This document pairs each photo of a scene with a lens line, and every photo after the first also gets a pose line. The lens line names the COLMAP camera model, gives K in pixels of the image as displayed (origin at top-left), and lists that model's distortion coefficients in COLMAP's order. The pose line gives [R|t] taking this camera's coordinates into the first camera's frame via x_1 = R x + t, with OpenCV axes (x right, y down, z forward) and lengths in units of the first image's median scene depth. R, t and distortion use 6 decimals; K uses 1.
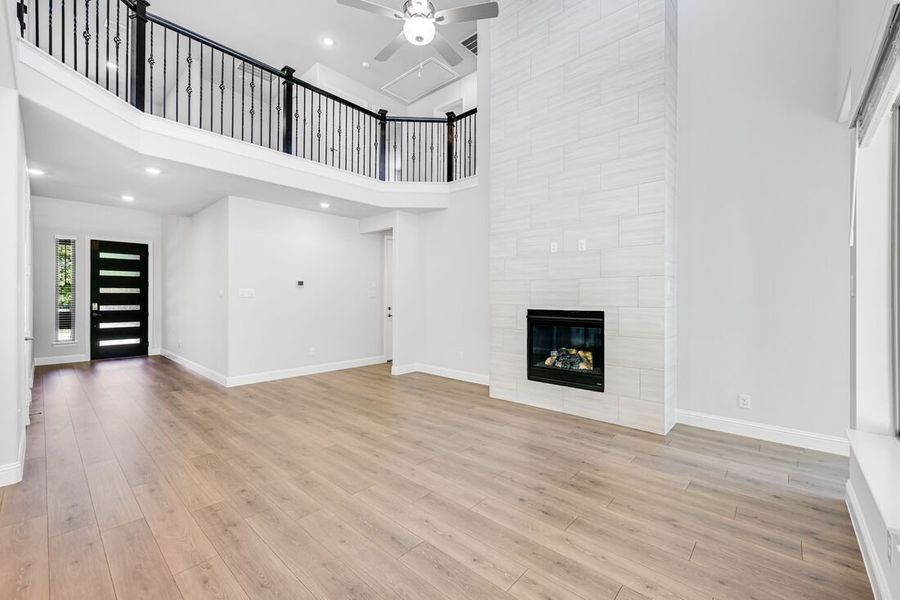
lens RADIAL K [[370.9, 0, 450.2], [0, 370.9, 298.5], [0, 0, 1]] dist [0.000854, -0.000254]
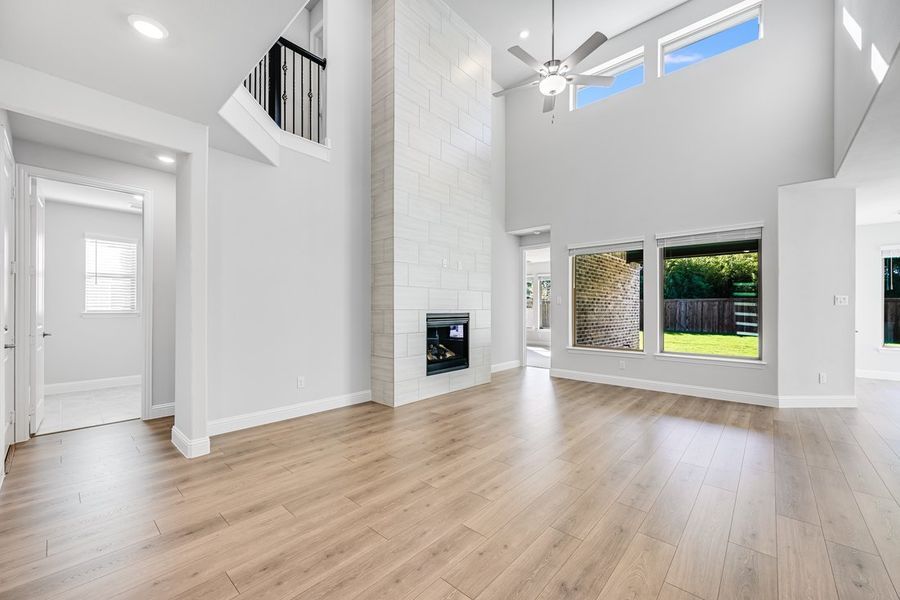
lens RADIAL K [[360.2, 0, 454.7], [0, 360.2, 306.7], [0, 0, 1]] dist [-0.001562, 0.000627]
pose [[-0.013755, 0.003654, 0.999899, -1.223823], [-0.000147, 0.999993, -0.003656, 0.018227], [-0.999905, -0.000197, -0.013754, 1.288354]]
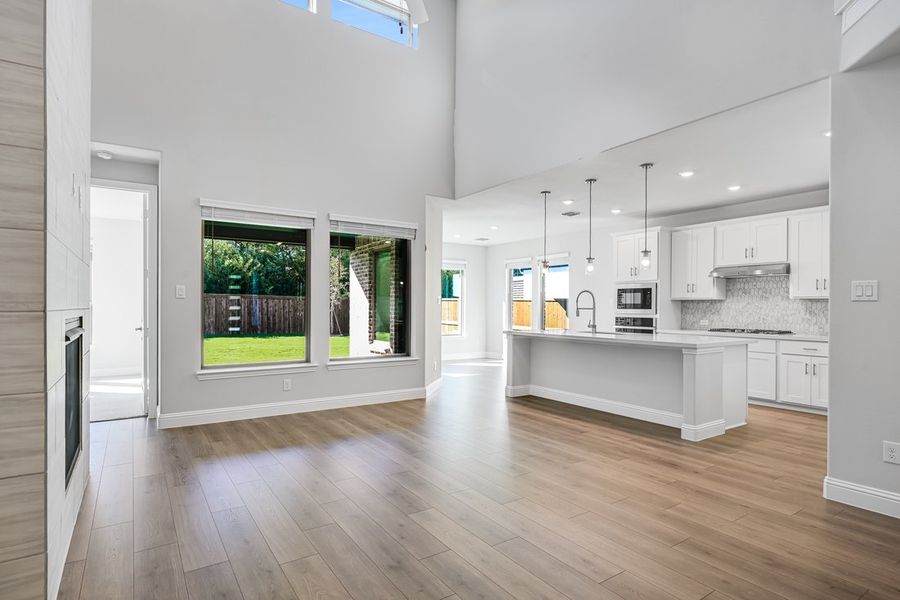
lens RADIAL K [[473.6, 0, 452.9], [0, 473.6, 308.4], [0, 0, 1]] dist [0.005430, 0.000715]
pose [[-0.972886, -0.006504, 0.231193, -0.429433], [-0.005387, 0.999971, 0.005462, 0.014240], [-0.231221, 0.004068, -0.972893, 1.933897]]
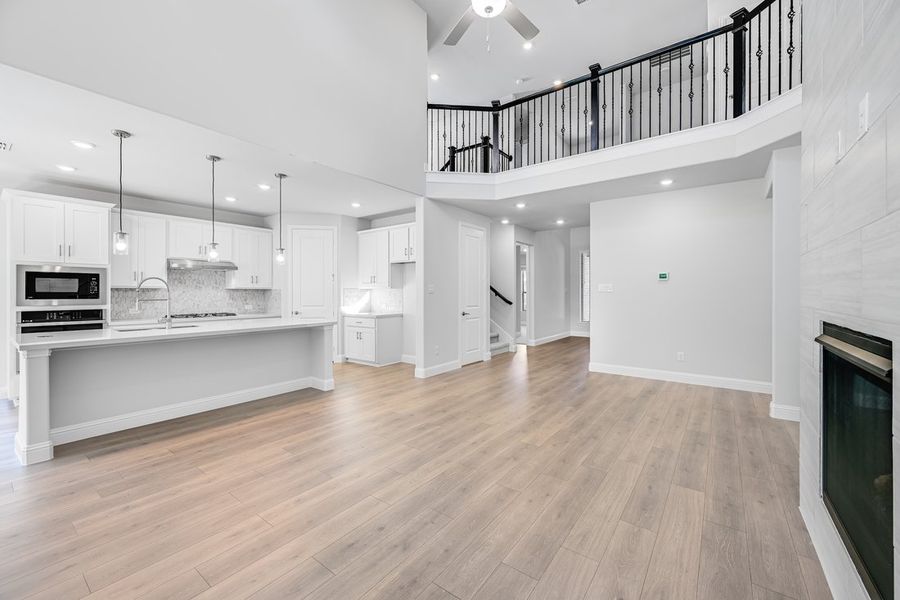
lens RADIAL K [[360.2, 0, 458.1], [0, 360.2, 292.4], [0, 0, 1]] dist [-0.001562, 0.000627]
pose [[0.105832, -0.002577, -0.994381, 0.760173], [-0.001039, 0.999996, -0.002703, 0.001678], [0.994383, 0.001319, 0.105829, 0.798247]]
